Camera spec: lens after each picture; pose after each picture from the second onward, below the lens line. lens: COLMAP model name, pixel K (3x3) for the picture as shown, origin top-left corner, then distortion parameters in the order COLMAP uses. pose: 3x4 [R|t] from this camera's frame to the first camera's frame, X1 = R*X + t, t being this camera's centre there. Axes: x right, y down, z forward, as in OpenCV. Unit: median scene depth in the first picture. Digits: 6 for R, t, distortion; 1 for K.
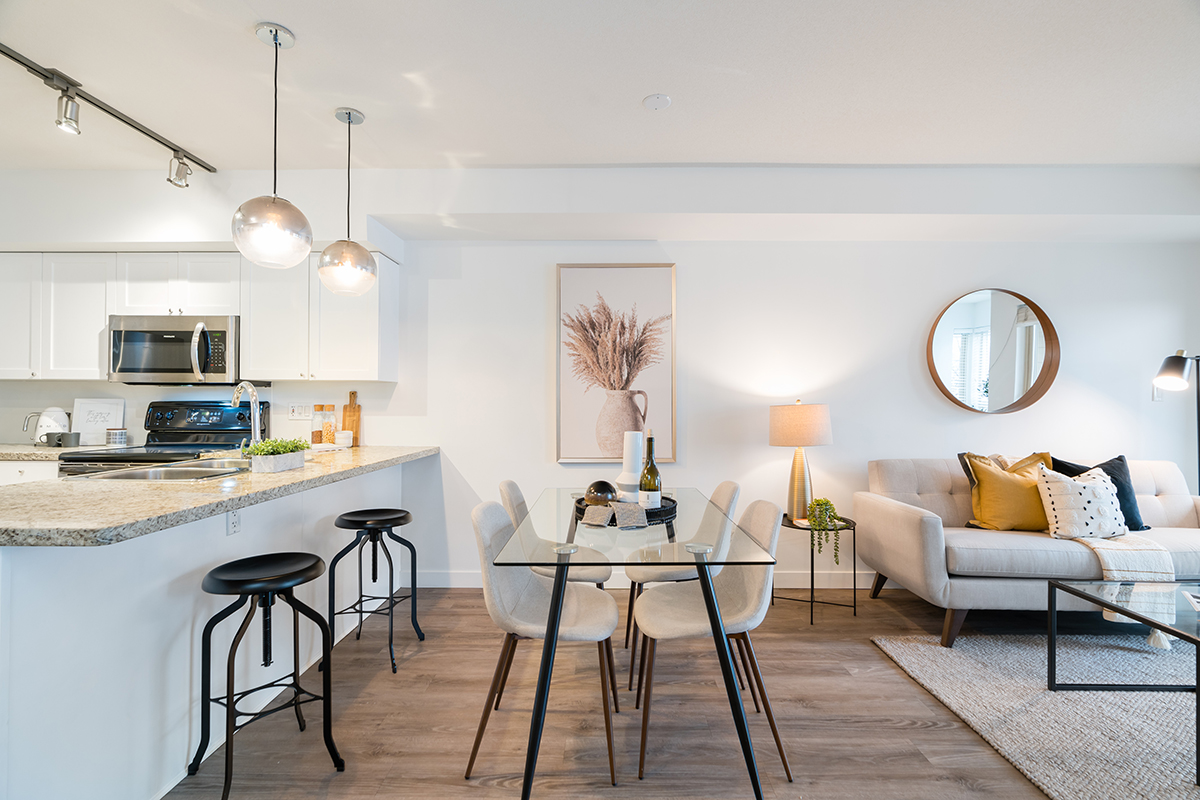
lens RADIAL K [[553.9, 0, 598.9], [0, 553.9, 400.0], [0, 0, 1]] dist [-0.005471, 0.002388]
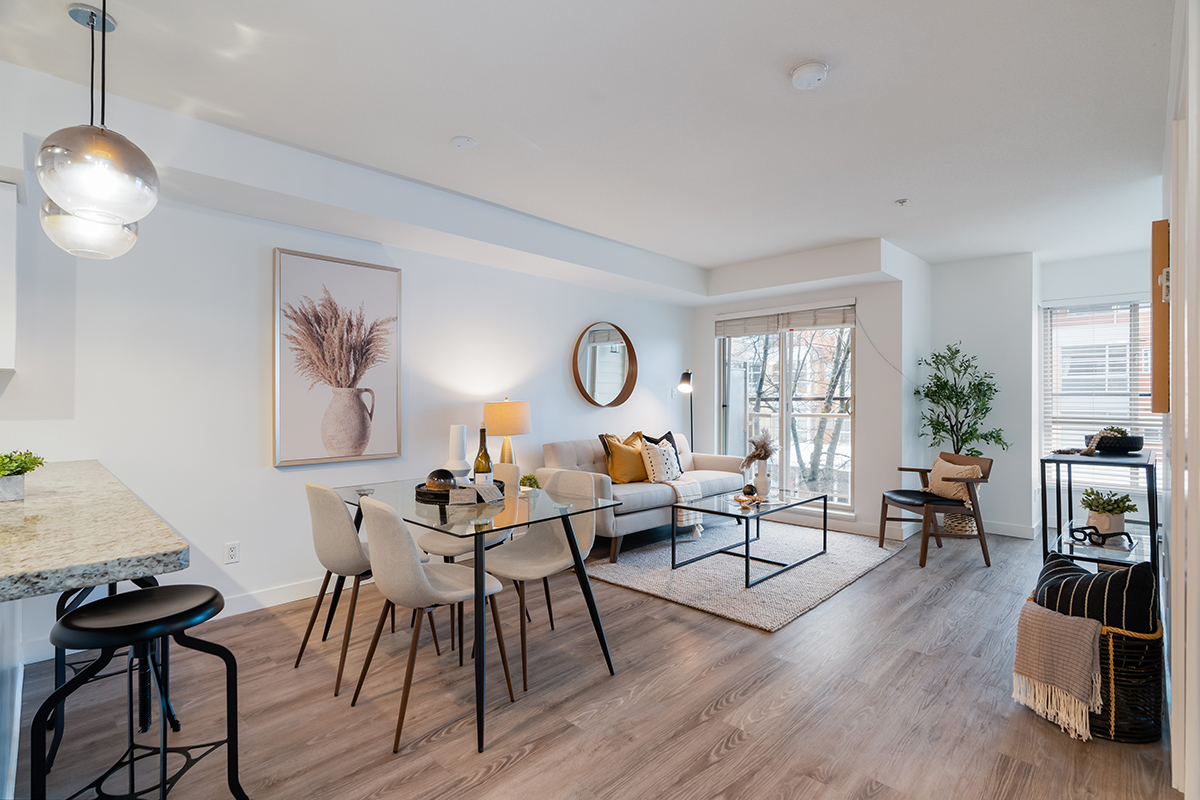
lens RADIAL K [[556.1, 0, 600.5], [0, 556.1, 399.3], [0, 0, 1]] dist [-0.005815, 0.001305]
pose [[0.691228, 0.000301, 0.722637, -0.423133], [-0.000532, 1.000000, 0.000092, 0.002403], [-0.722637, -0.000448, 0.691228, -0.013641]]
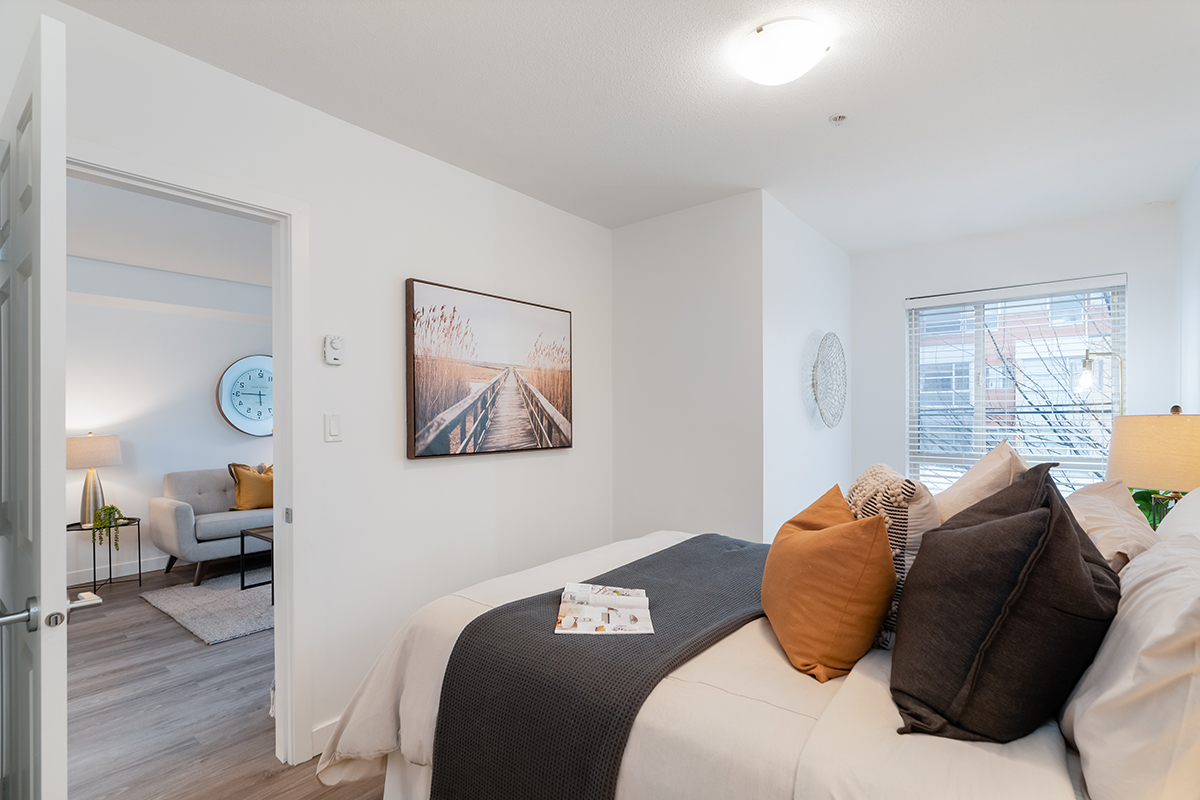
lens RADIAL K [[563.0, 0, 605.6], [0, 563.0, 417.4], [0, 0, 1]] dist [0.000236, 0.000551]
pose [[0.614647, -0.010563, 0.788732, 0.067577], [0.005991, 0.999944, 0.008723, -0.042402], [-0.788780, -0.000636, 0.614676, -0.818109]]
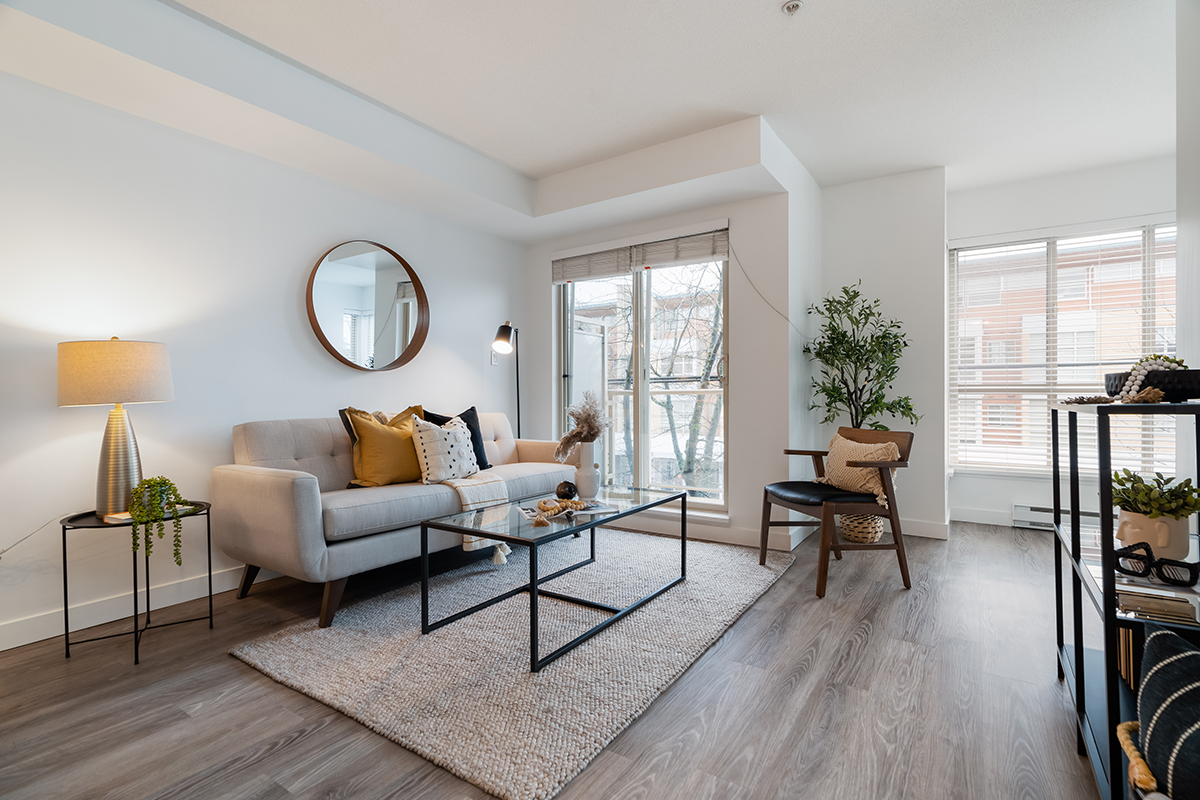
lens RADIAL K [[557.4, 0, 599.9], [0, 557.4, 400.7], [0, 0, 1]] dist [-0.003982, 0.001095]
pose [[0.547946, -0.010937, 0.836442, 0.128126], [0.006067, 0.999940, 0.009101, 0.079952], [-0.836492, 0.000088, 0.547980, 0.152069]]
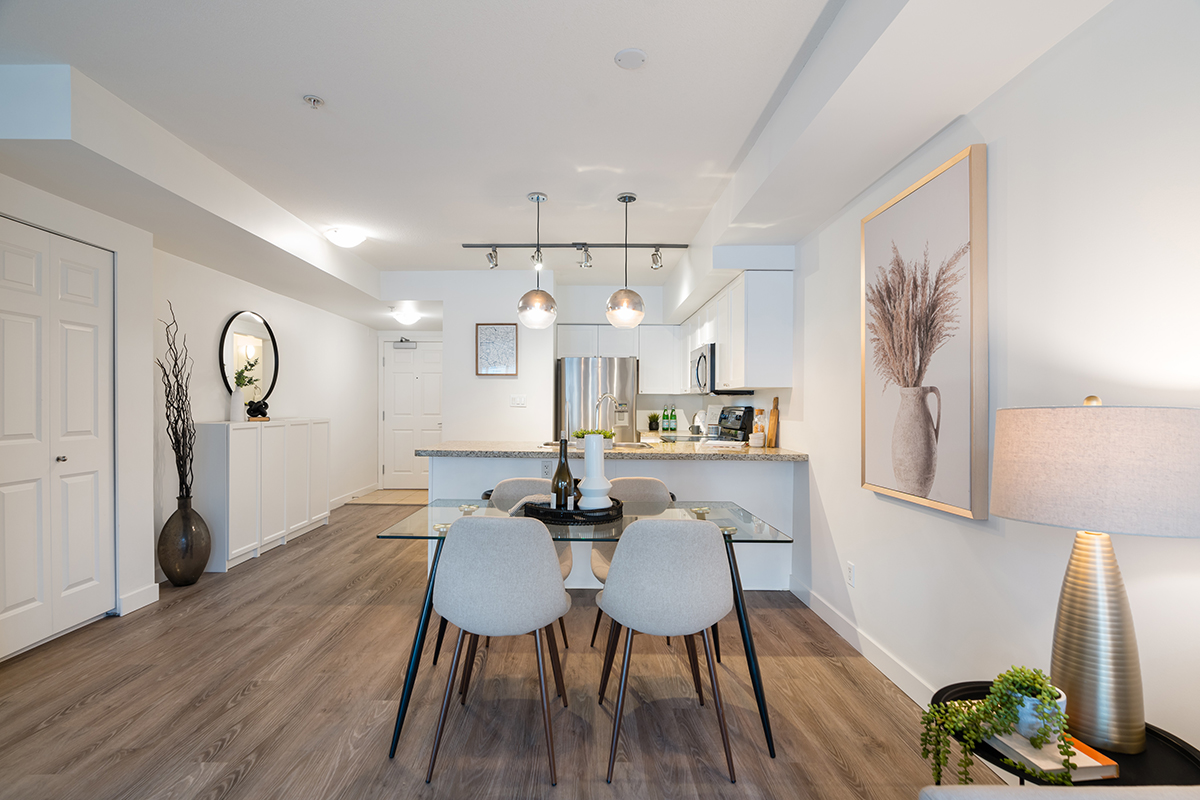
lens RADIAL K [[562.3, 0, 587.1], [0, 562.3, 408.4], [0, 0, 1]] dist [-0.003684, 0.001118]
pose [[0.019276, 0.001269, -0.999813, 0.773375], [-0.002601, 0.999996, 0.001219, 0.007486], [0.999811, 0.002577, 0.019279, 0.716257]]
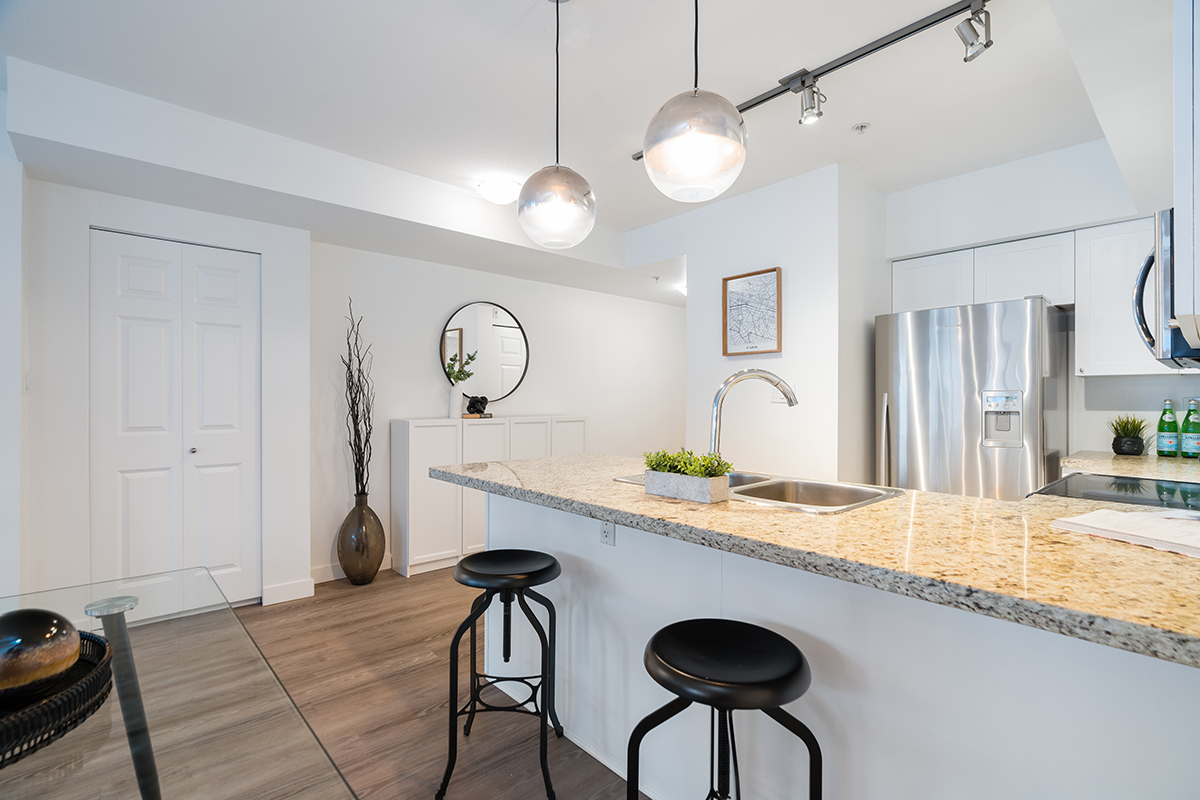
lens RADIAL K [[560.4, 0, 600.0], [0, 560.4, 401.1], [0, 0, 1]] dist [-0.003393, -0.000142]
pose [[-0.731280, -0.005533, -0.682055, -0.015145], [-0.004355, 0.999985, -0.003443, 0.006420], [0.682063, 0.000453, -0.731293, 1.088757]]
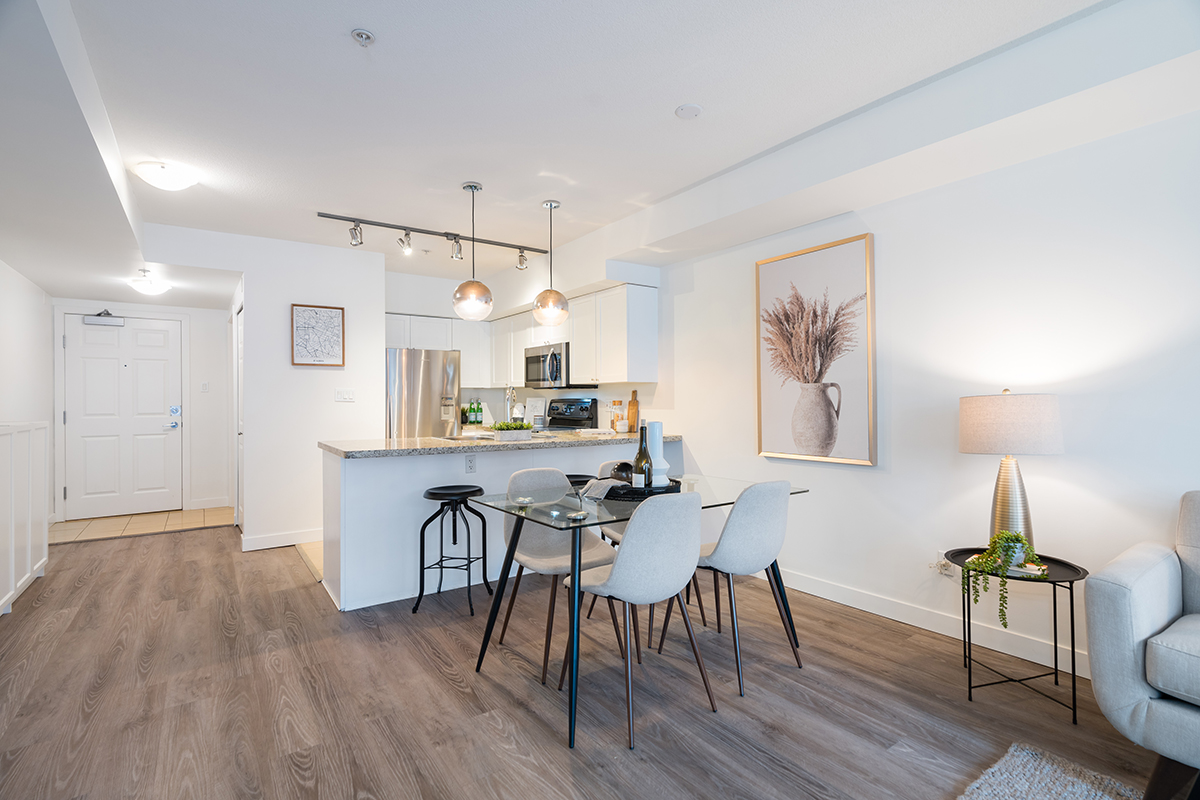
lens RADIAL K [[553.9, 0, 598.9], [0, 553.9, 400.0], [0, 0, 1]] dist [-0.005471, 0.002388]
pose [[0.592929, -0.007068, -0.805223, 0.665235], [0.009677, 0.999952, -0.001651, 0.009949], [0.805196, -0.006814, 0.592969, 0.181043]]
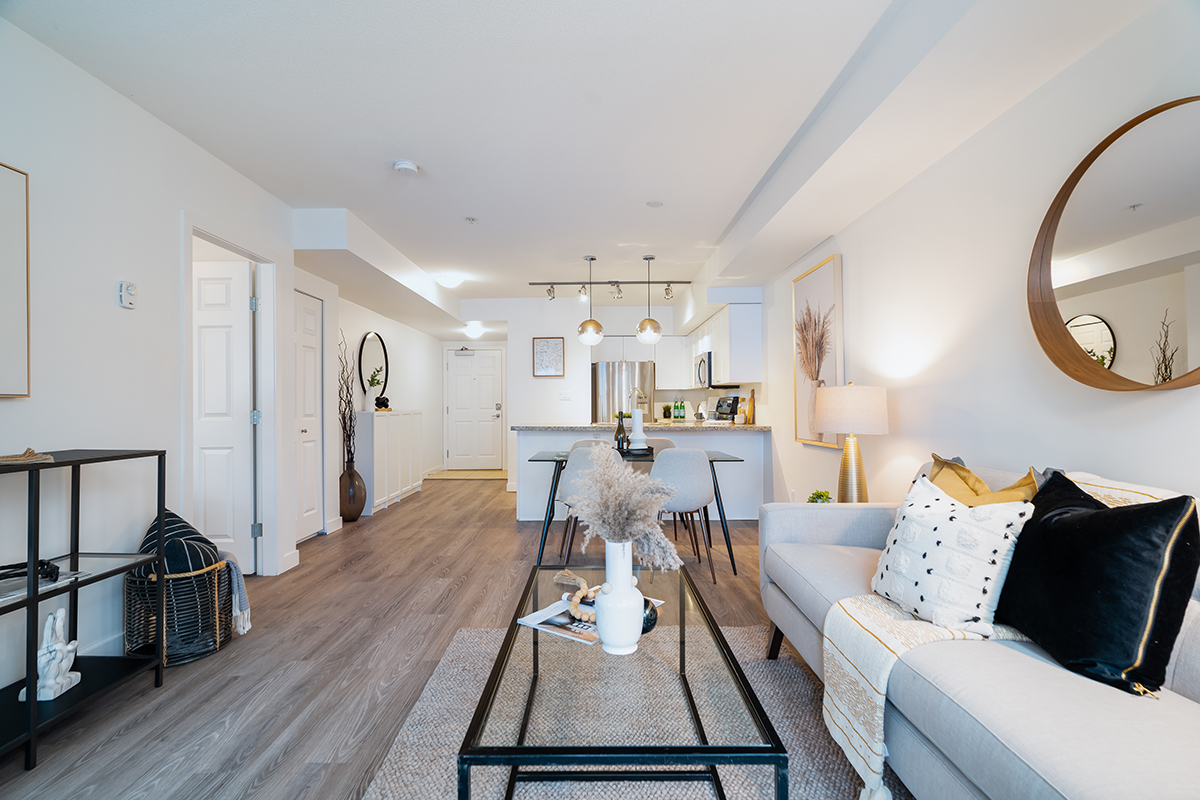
lens RADIAL K [[556.1, 0, 600.5], [0, 556.1, 399.3], [0, 0, 1]] dist [-0.005815, 0.001305]
pose [[0.023850, -0.014846, -0.999605, 1.328750], [0.008799, 0.999854, -0.014640, 0.037899], [0.999677, -0.008447, 0.023977, 0.624693]]
